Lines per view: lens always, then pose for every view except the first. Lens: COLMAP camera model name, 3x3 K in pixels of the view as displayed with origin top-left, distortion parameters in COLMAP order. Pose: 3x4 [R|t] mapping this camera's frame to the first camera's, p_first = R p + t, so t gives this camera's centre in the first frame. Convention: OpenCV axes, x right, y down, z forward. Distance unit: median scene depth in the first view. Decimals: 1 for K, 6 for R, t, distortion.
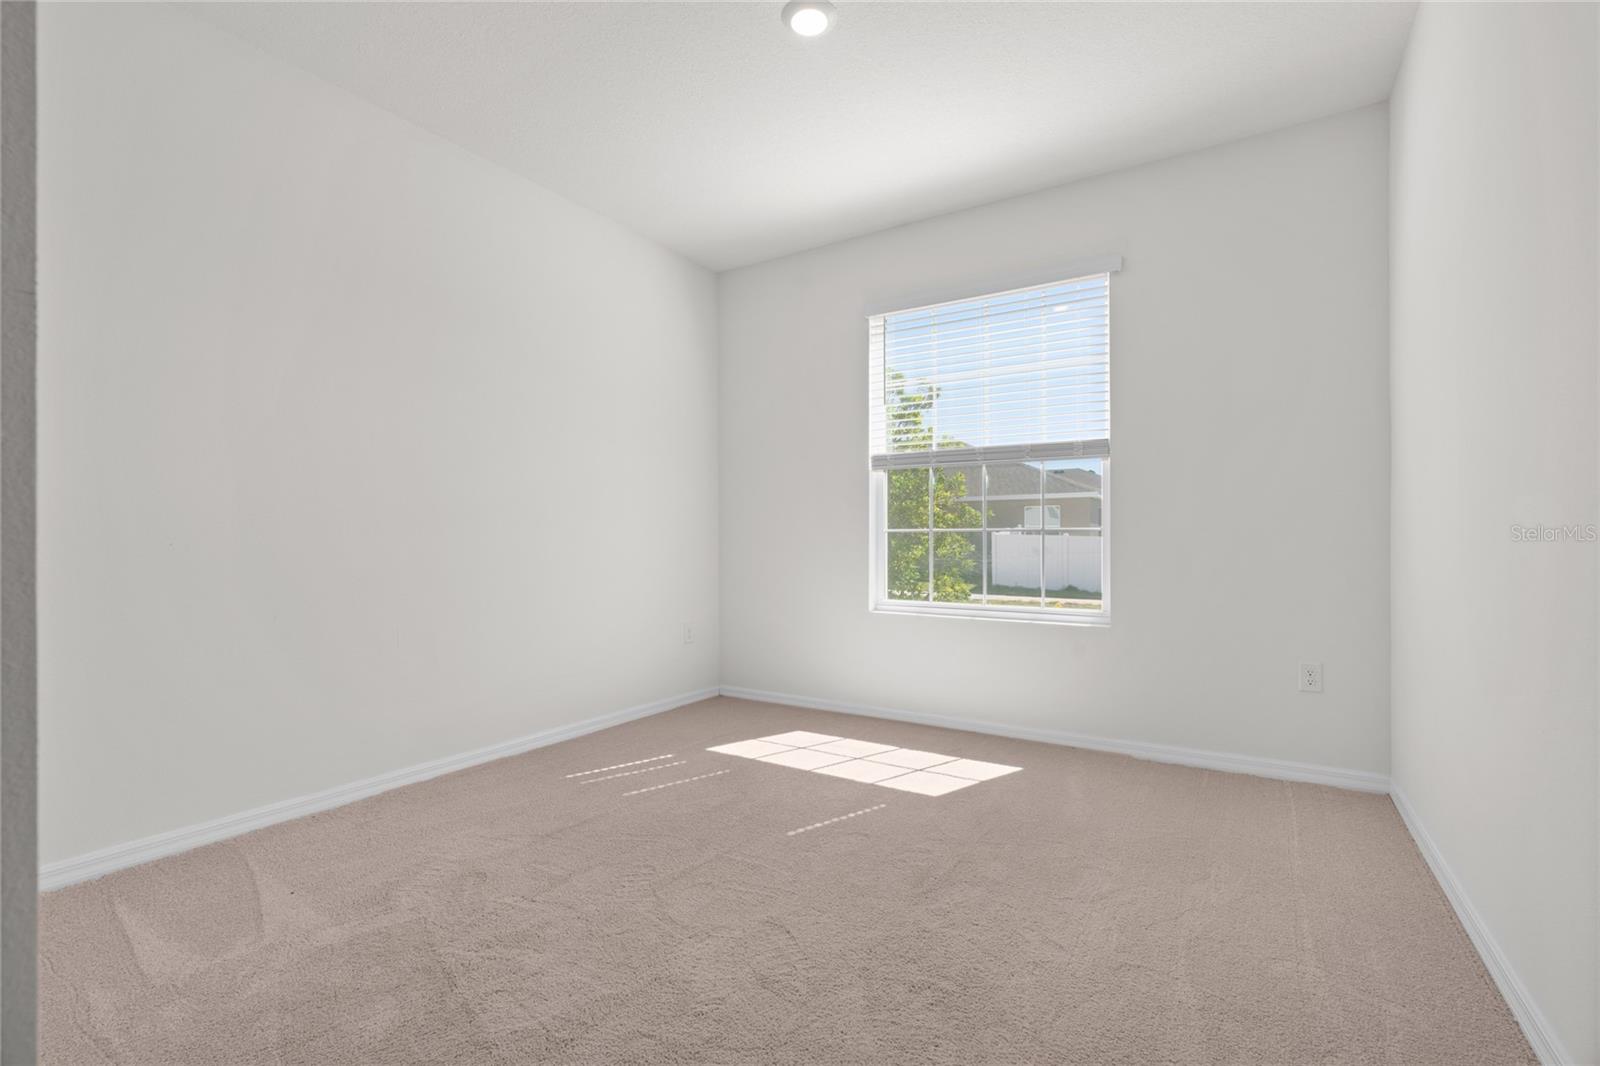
lens RADIAL K [[715.2, 0, 800.7], [0, 715.2, 535.0], [0, 0, 1]] dist [-0.004464, 0.000075]
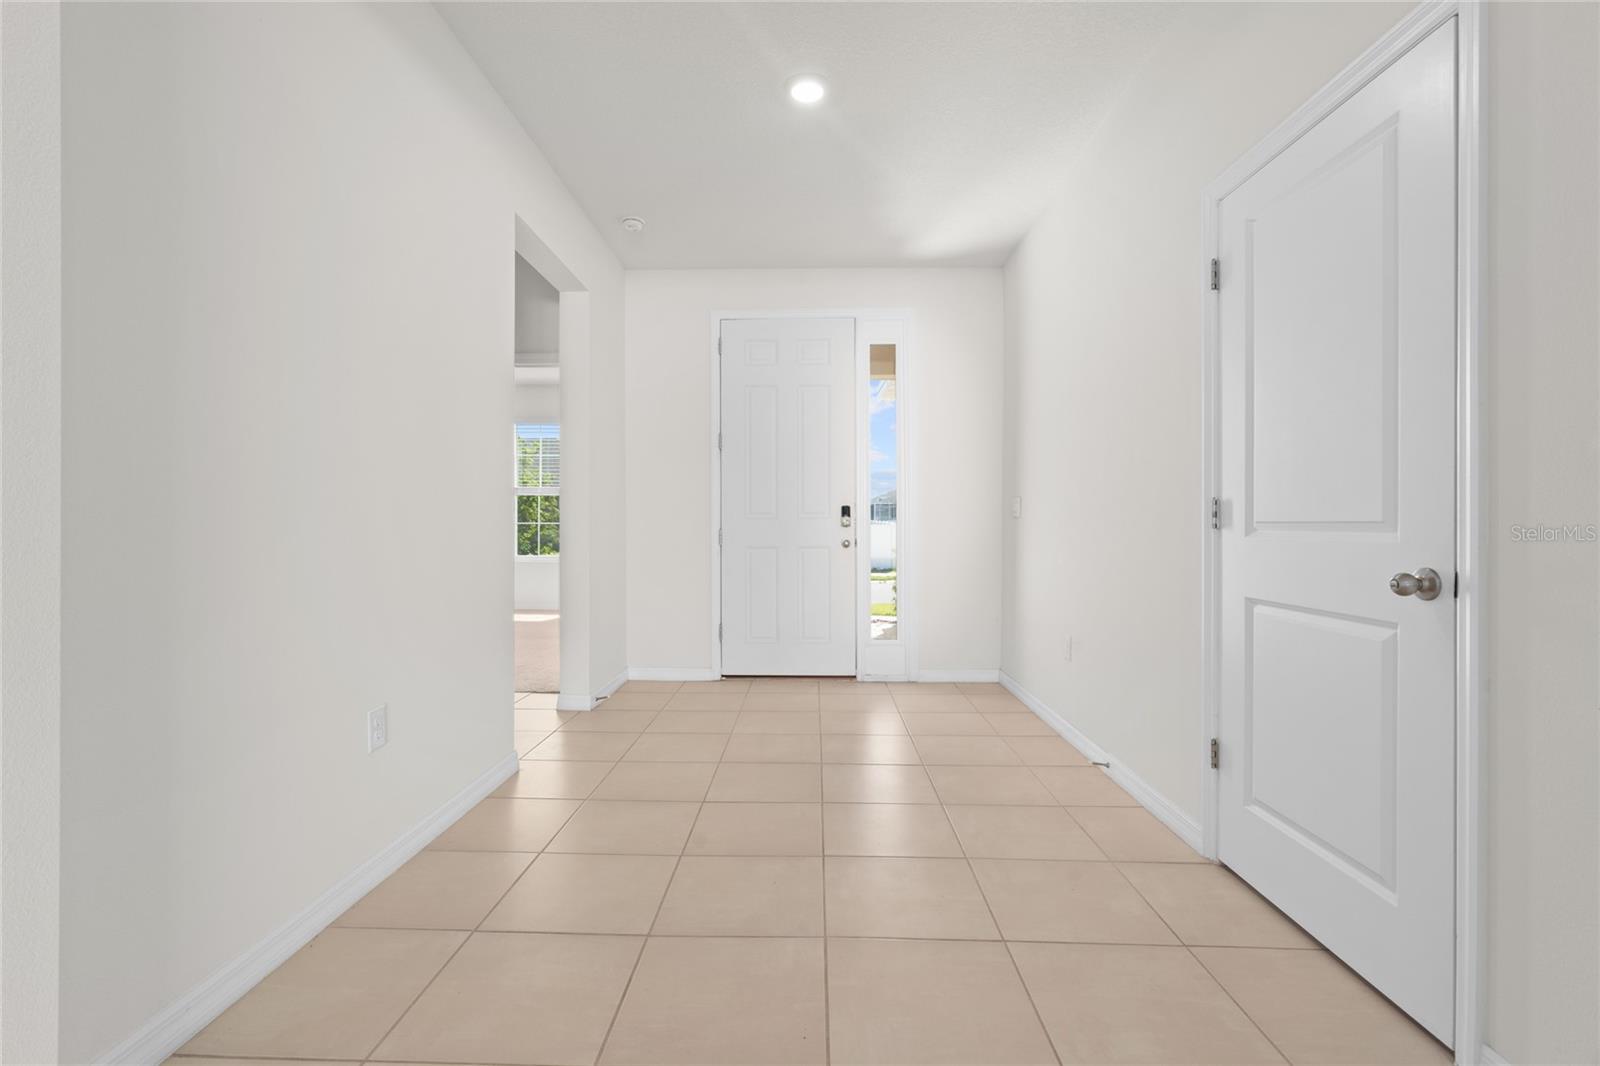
lens RADIAL K [[715.2, 0, 801.1], [0, 715.2, 530.2], [0, 0, 1]] dist [-0.004464, 0.000075]
pose [[0.855709, -0.003437, 0.517445, -0.293154], [0.000297, 0.999981, 0.006152, 0.002428], [-0.517457, -0.005110, 0.855694, -1.447843]]
